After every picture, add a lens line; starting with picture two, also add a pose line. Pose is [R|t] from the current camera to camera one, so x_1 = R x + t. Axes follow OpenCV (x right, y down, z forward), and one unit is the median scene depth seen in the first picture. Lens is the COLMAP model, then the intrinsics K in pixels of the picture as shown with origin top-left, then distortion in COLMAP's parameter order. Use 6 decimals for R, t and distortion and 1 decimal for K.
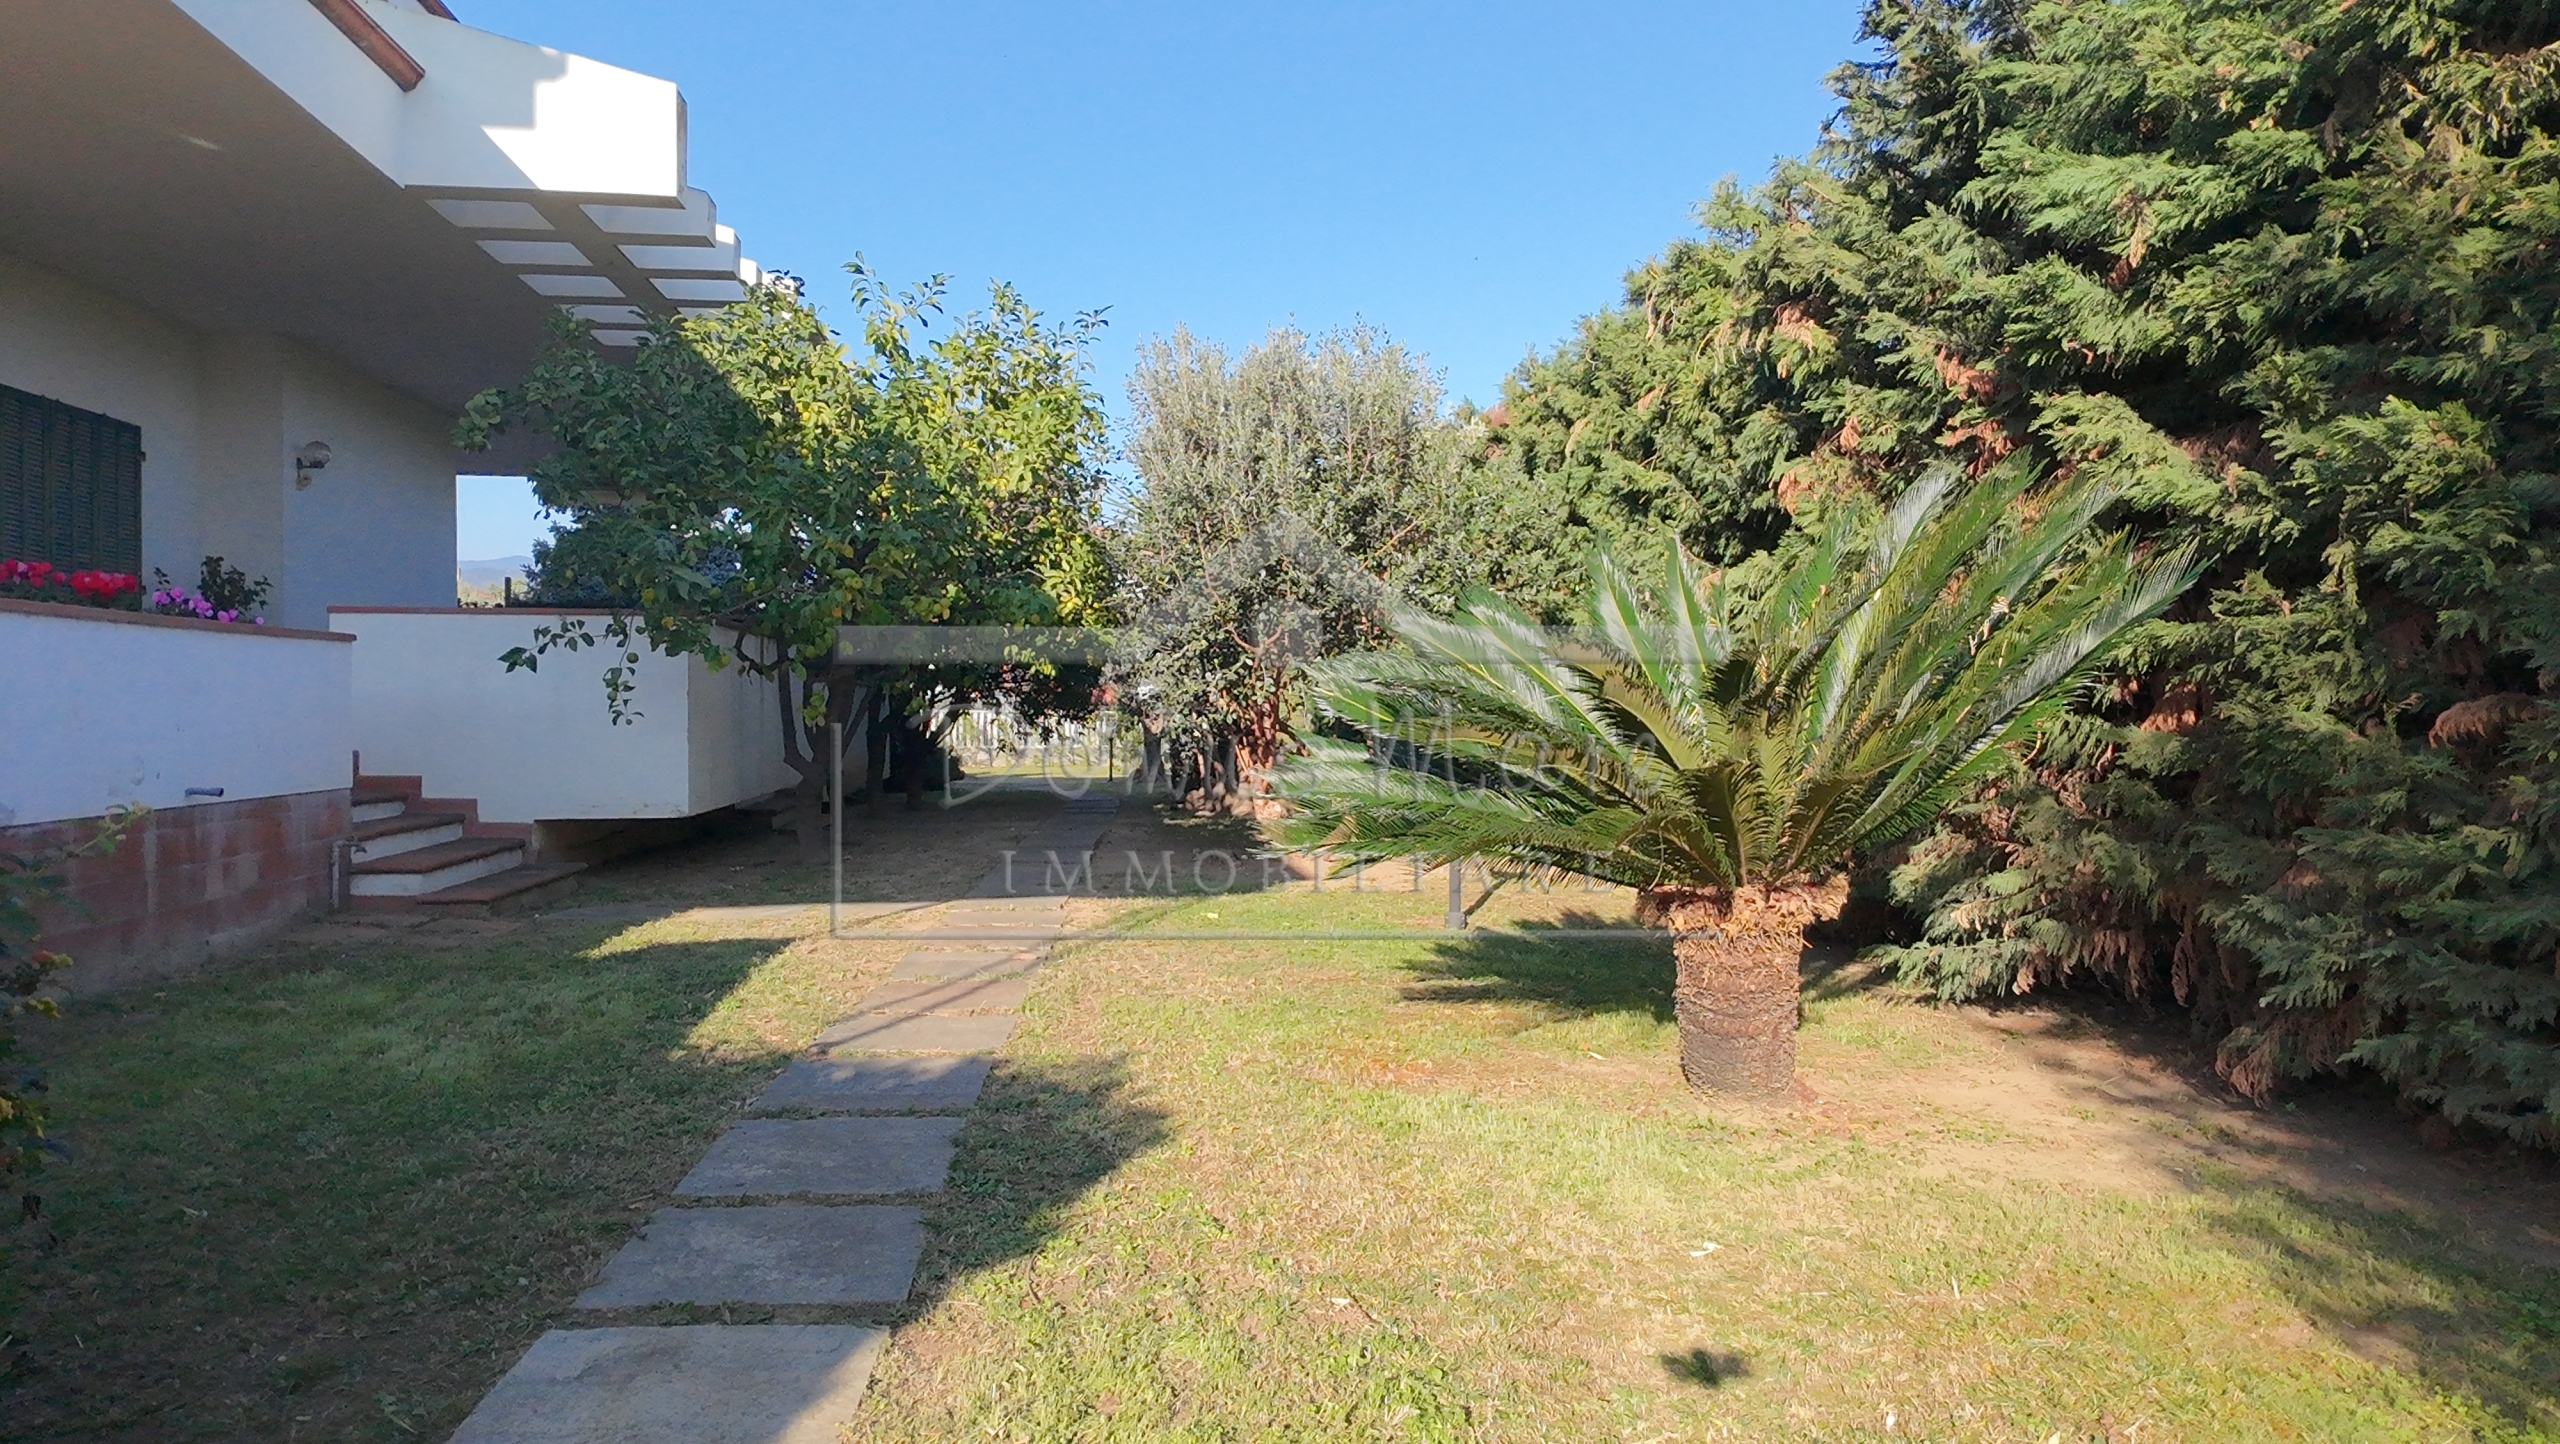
lens RADIAL K [[1591.9, 0, 1280.0], [0, 1591.9, 722.0], [0, 0, 1]] dist [-0.008033, -0.008871]
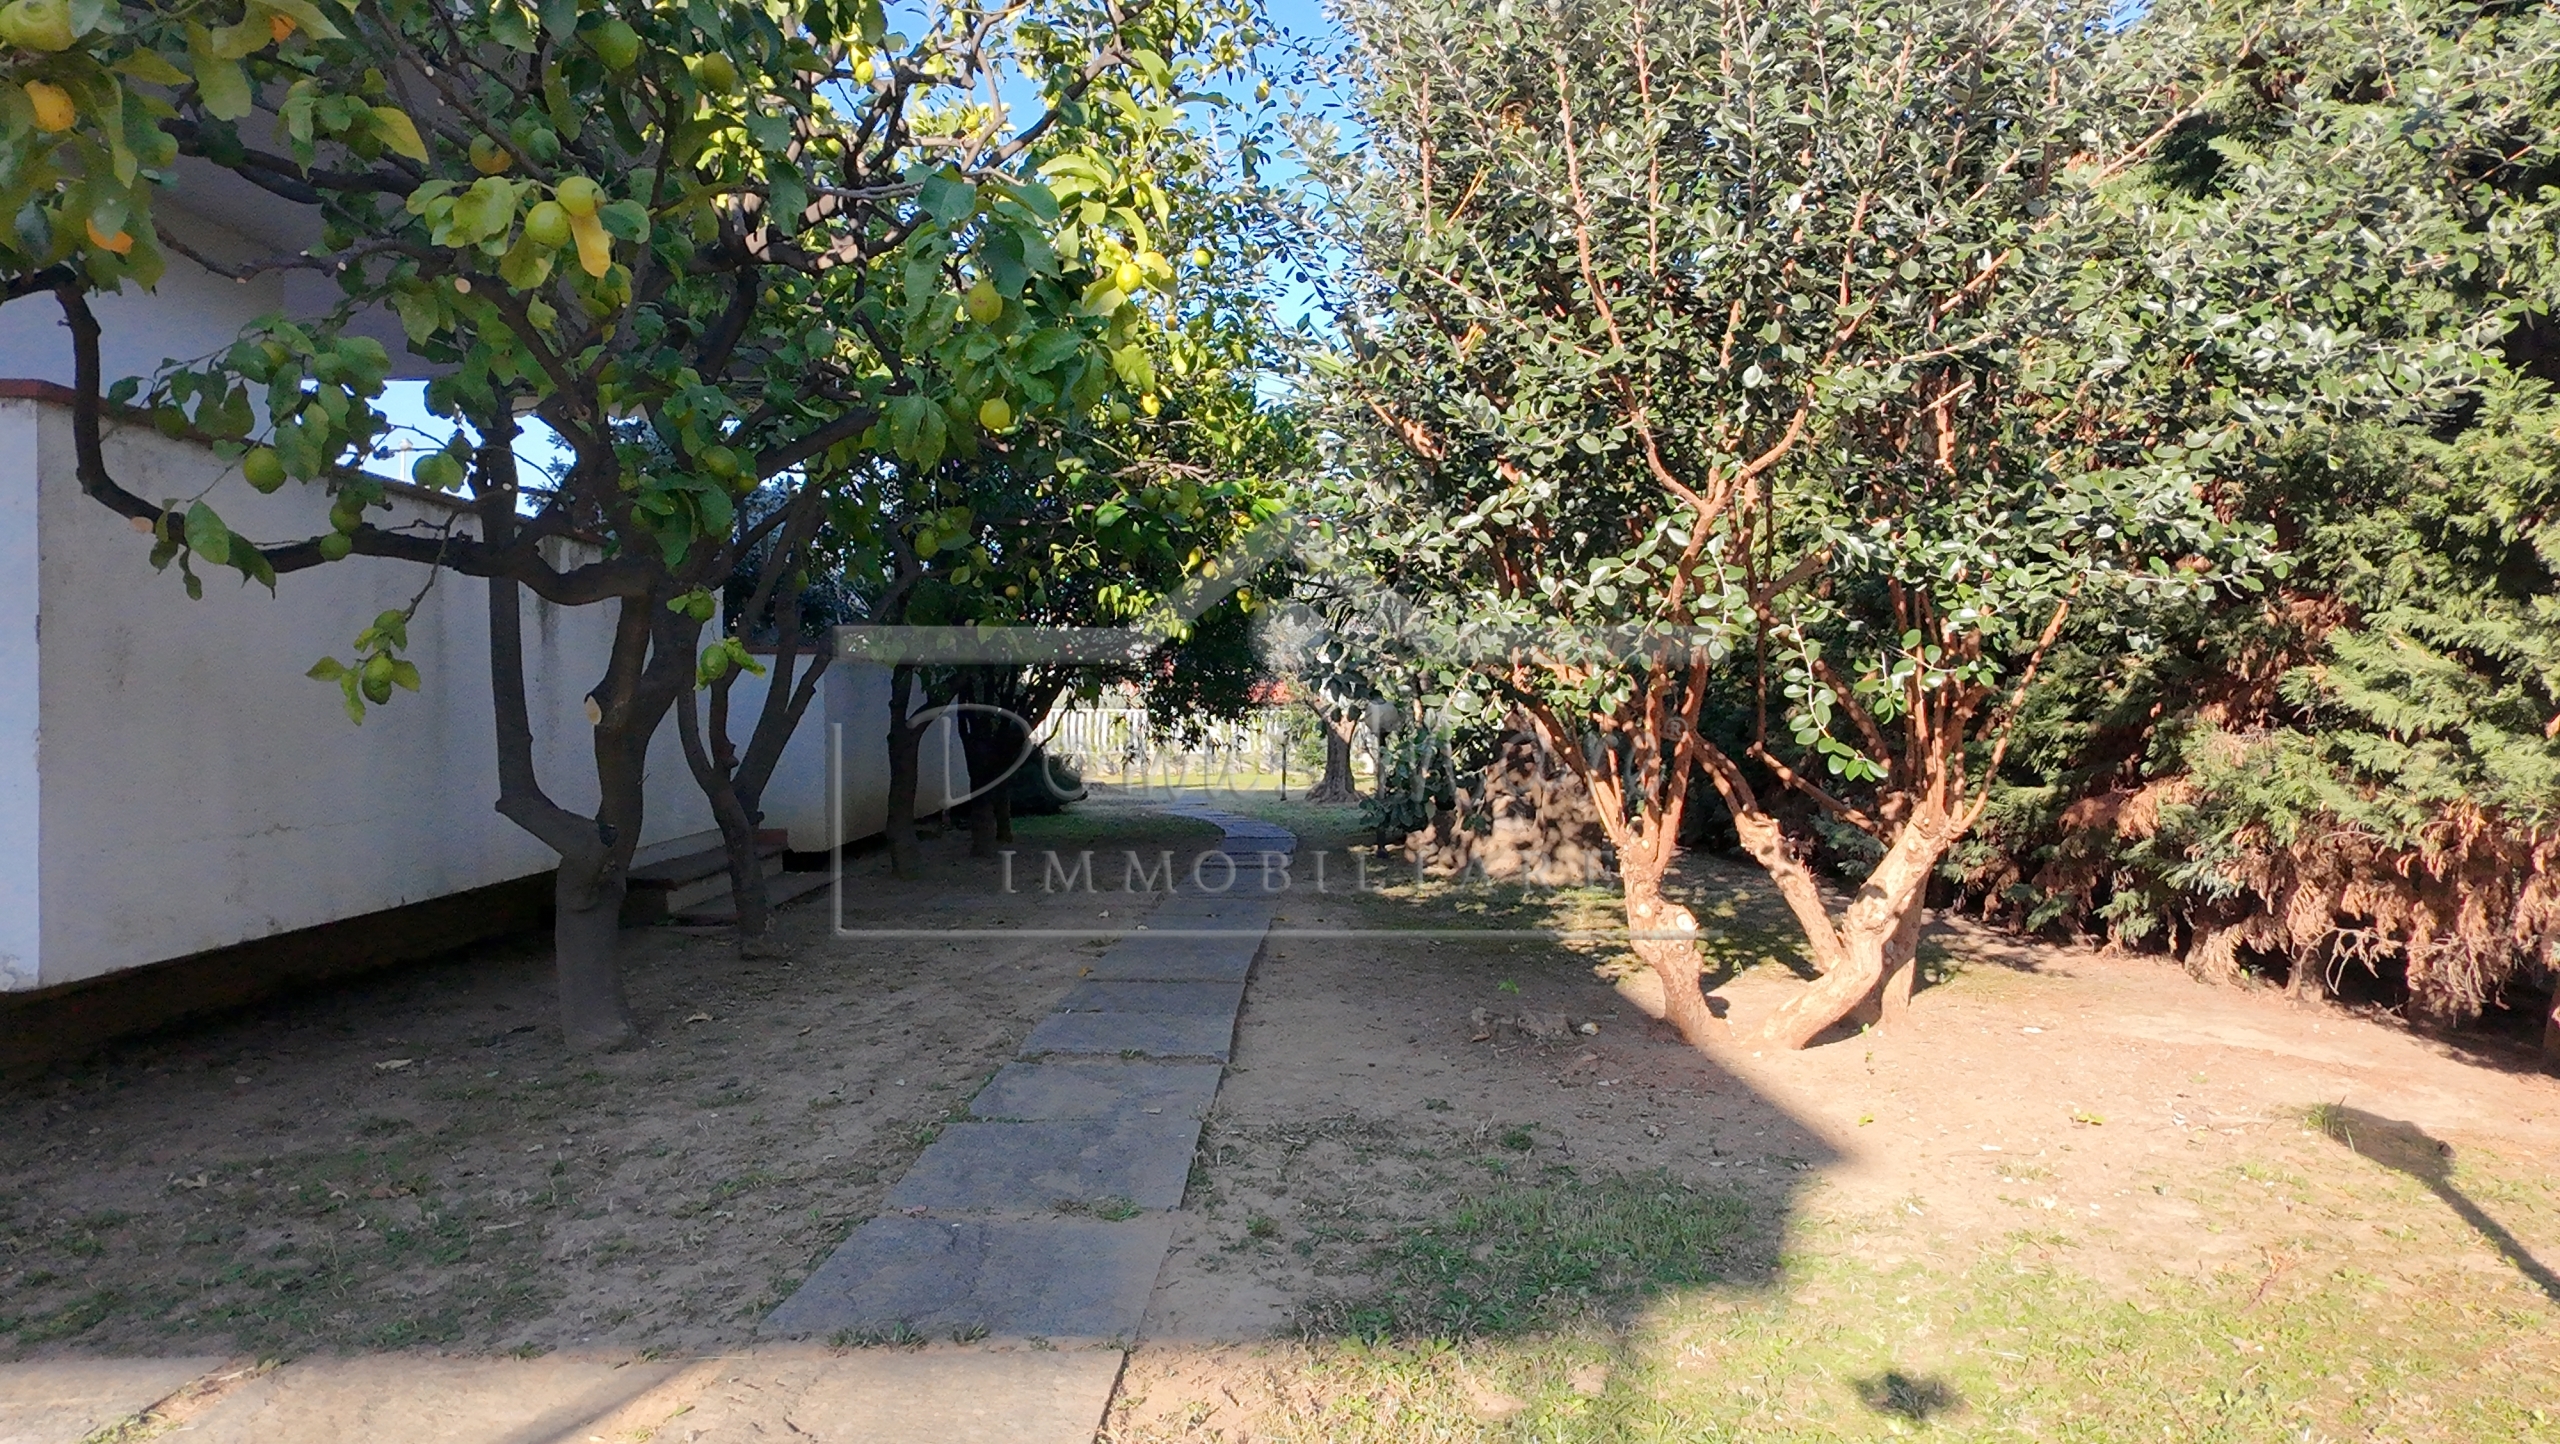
lens RADIAL K [[1591.9, 0, 1280.0], [0, 1591.9, 722.0], [0, 0, 1]] dist [-0.008033, -0.008871]
pose [[0.994243, -0.003680, -0.107082, -0.031973], [0.003604, 0.999993, -0.000900, 0.001473], [0.107085, 0.000509, 0.994250, 0.302161]]
